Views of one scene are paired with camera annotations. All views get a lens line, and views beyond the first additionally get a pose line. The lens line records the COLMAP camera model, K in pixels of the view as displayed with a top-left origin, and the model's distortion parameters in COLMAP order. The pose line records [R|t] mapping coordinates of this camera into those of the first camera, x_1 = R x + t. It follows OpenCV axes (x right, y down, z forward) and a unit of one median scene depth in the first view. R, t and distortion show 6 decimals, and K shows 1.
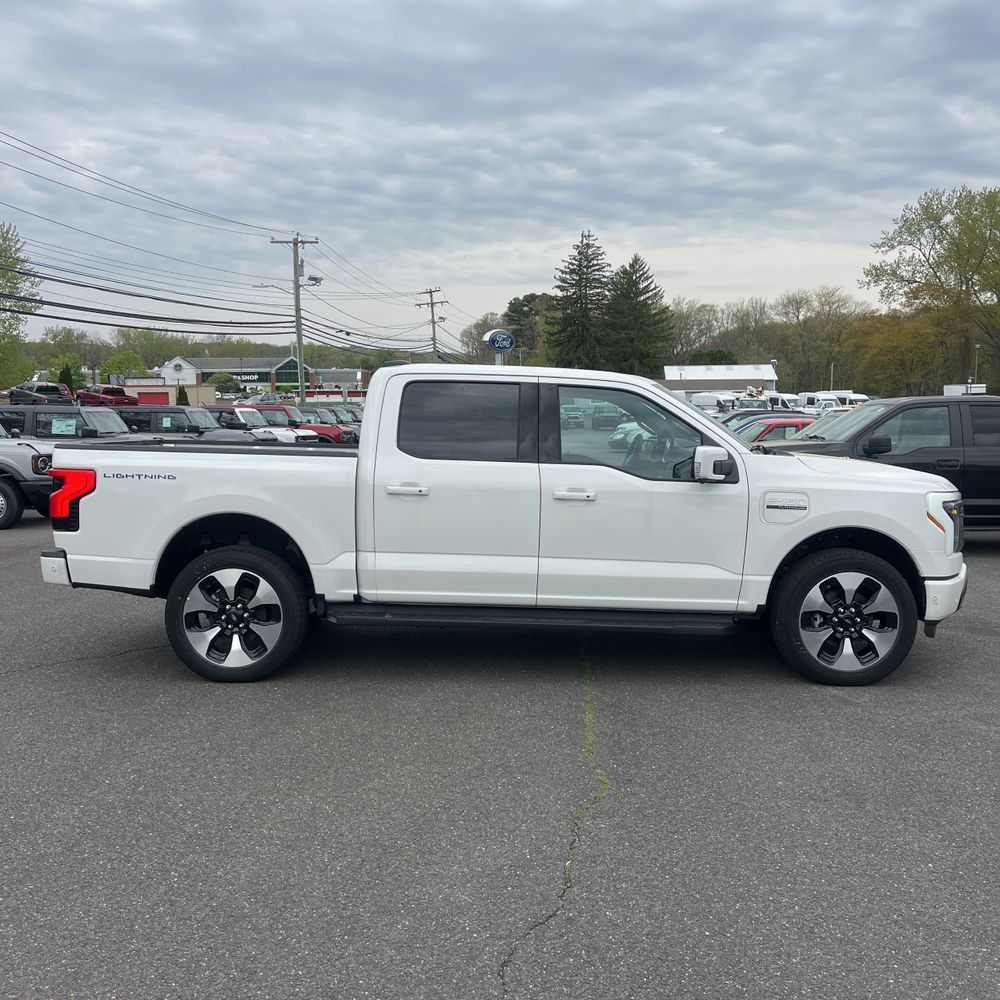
lens RADIAL K [[1015.4, 0, 504.7], [0, 1015.4, 500.6], [0, 0, 1]] dist [0.057723, -0.064291]
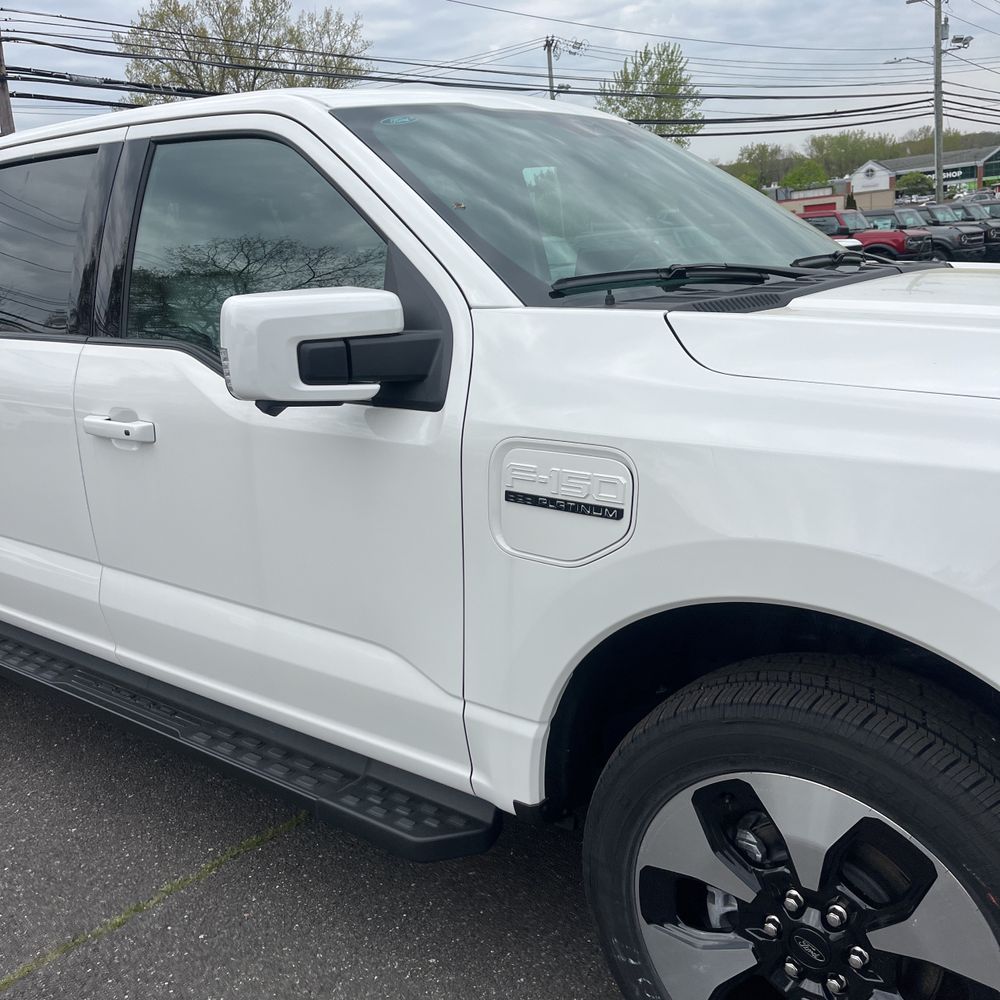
lens RADIAL K [[1005.4, 0, 496.8], [0, 1005.4, 491.3], [0, 0, 1]] dist [0.068179, -0.086893]
pose [[0.775162, 0.084367, -0.626103, 0.090931], [0.023559, 0.986494, 0.162097, -0.008722], [0.631323, -0.140402, 0.762705, 0.163846]]
